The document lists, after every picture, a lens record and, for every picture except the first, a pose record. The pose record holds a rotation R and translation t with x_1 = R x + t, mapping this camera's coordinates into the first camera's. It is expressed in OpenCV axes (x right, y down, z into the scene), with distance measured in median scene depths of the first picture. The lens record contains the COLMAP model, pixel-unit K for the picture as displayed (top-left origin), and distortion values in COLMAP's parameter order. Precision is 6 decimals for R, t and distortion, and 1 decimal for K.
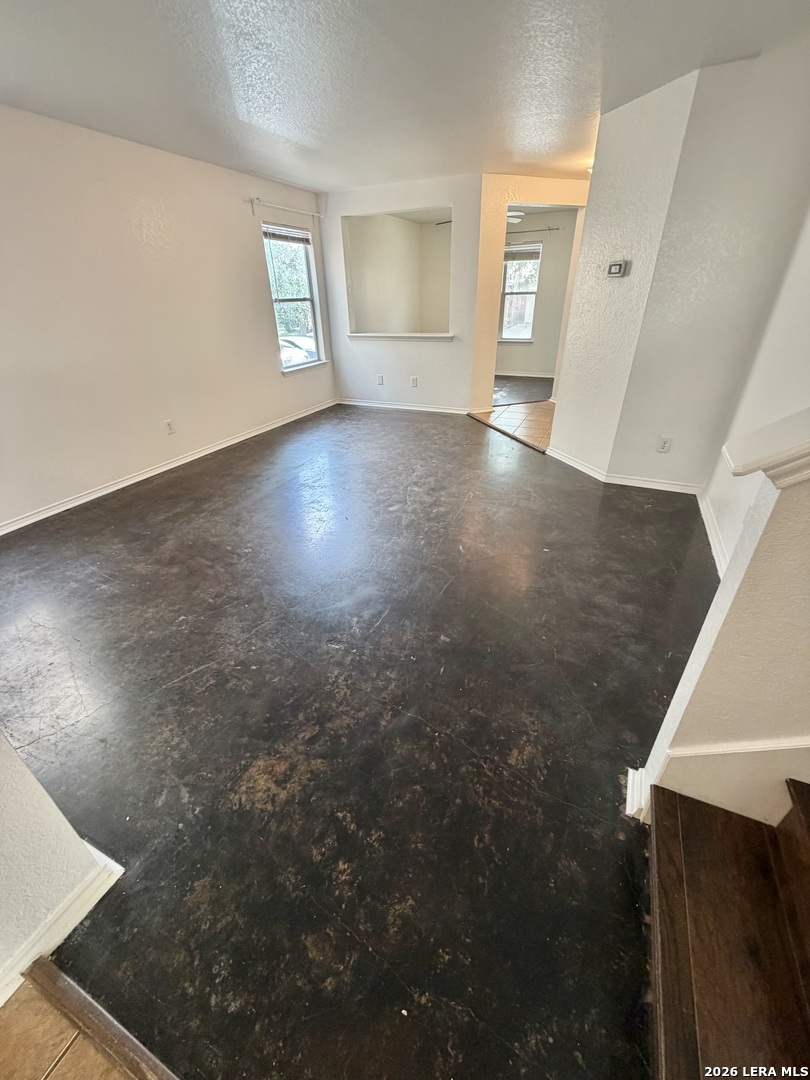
lens RADIAL K [[431.7, 0, 403.8], [0, 431.7, 542.2], [0, 0, 1]] dist [-0.000358, 0.000472]
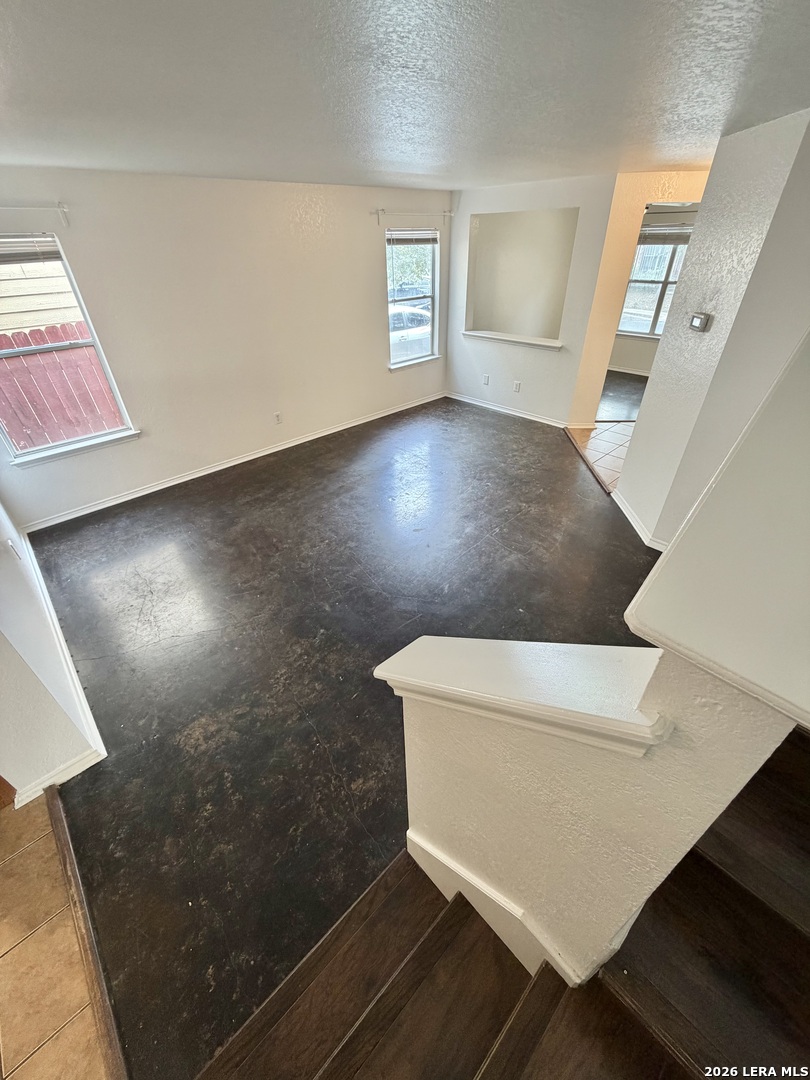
lens RADIAL K [[431.7, 0, 403.2], [0, 431.7, 542.0], [0, 0, 1]] dist [-0.000358, 0.000472]
pose [[0.925248, 0.218692, -0.309982, 0.266487], [-0.186920, 0.973852, 0.129125, -0.170117], [0.330116, -0.061531, 0.941933, -0.053459]]
